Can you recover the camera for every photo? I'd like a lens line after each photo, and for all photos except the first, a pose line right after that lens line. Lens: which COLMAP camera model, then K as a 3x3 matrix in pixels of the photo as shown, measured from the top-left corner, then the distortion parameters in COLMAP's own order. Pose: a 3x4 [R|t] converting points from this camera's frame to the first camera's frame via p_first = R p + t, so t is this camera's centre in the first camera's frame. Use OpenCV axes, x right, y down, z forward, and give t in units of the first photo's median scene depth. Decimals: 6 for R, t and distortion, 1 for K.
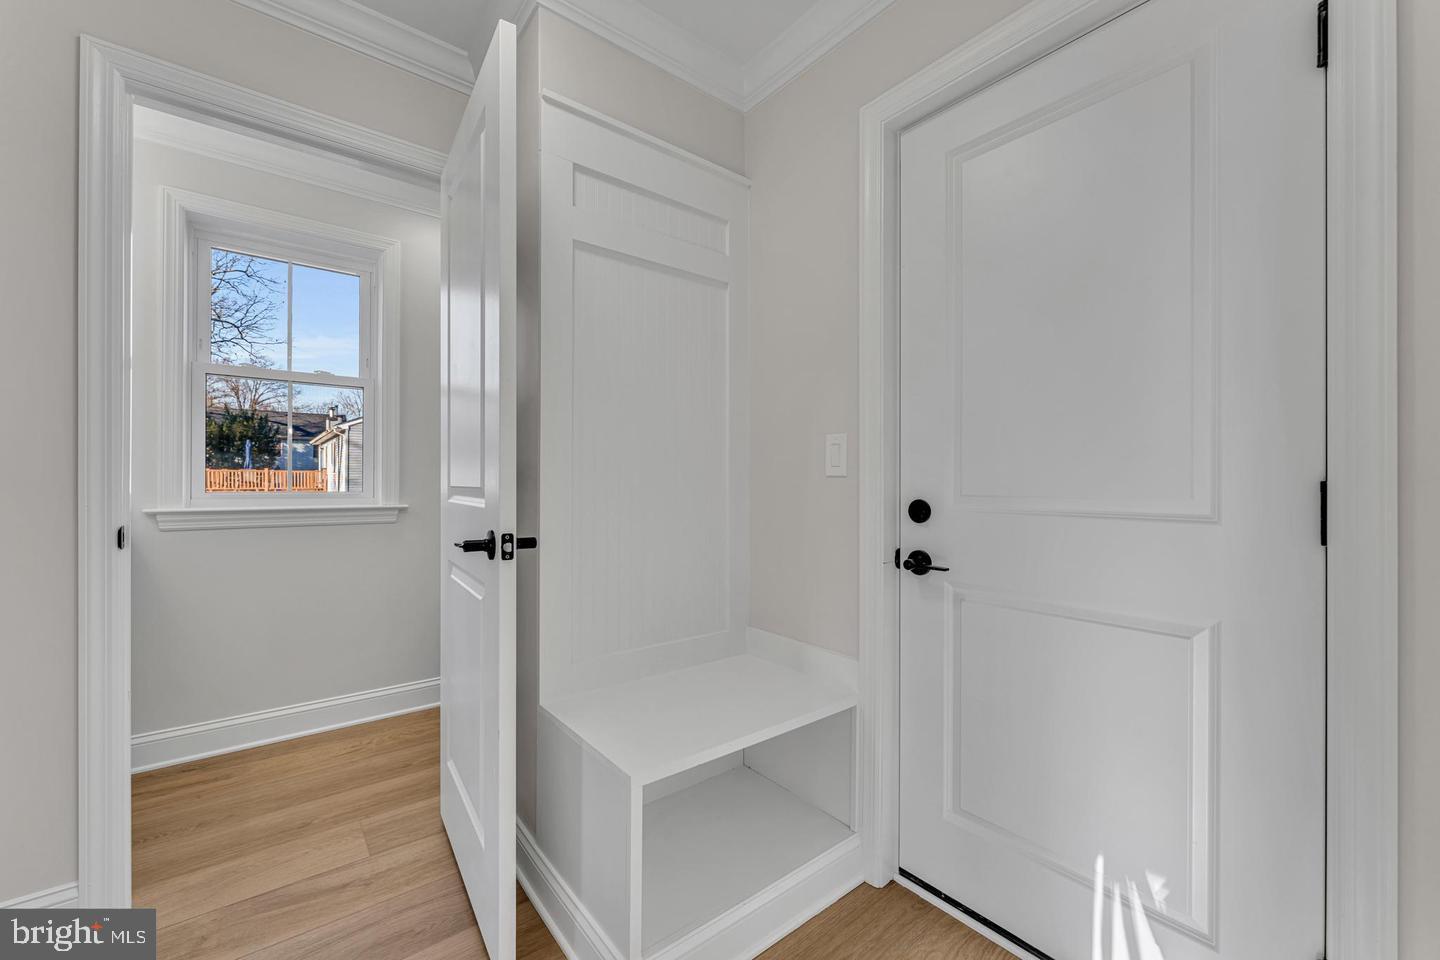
lens RADIAL K [[578.5, 0, 720.0], [0, 578.5, 480.0], [0, 0, 1]] dist [0.000010, 0.000029]
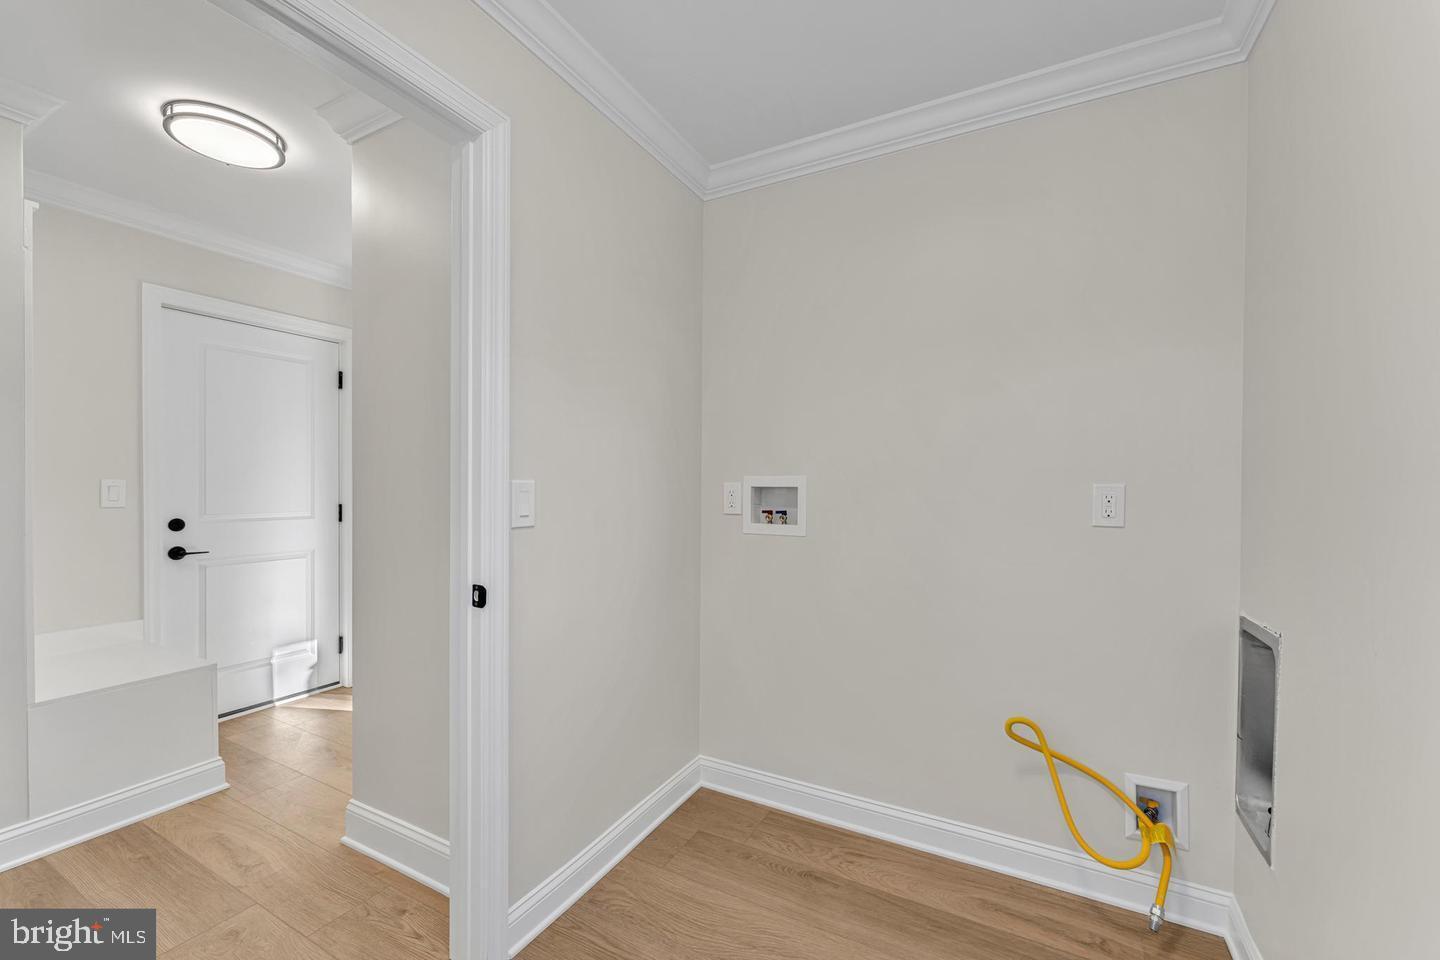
lens RADIAL K [[578.5, 0, 720.0], [0, 578.5, 480.0], [0, 0, 1]] dist [0.000010, 0.000029]
pose [[-0.390202, 0.001570, 0.920728, -2.023883], [-0.004178, 0.999985, -0.003475, -0.091575], [-0.920720, -0.005203, -0.390189, 0.150289]]
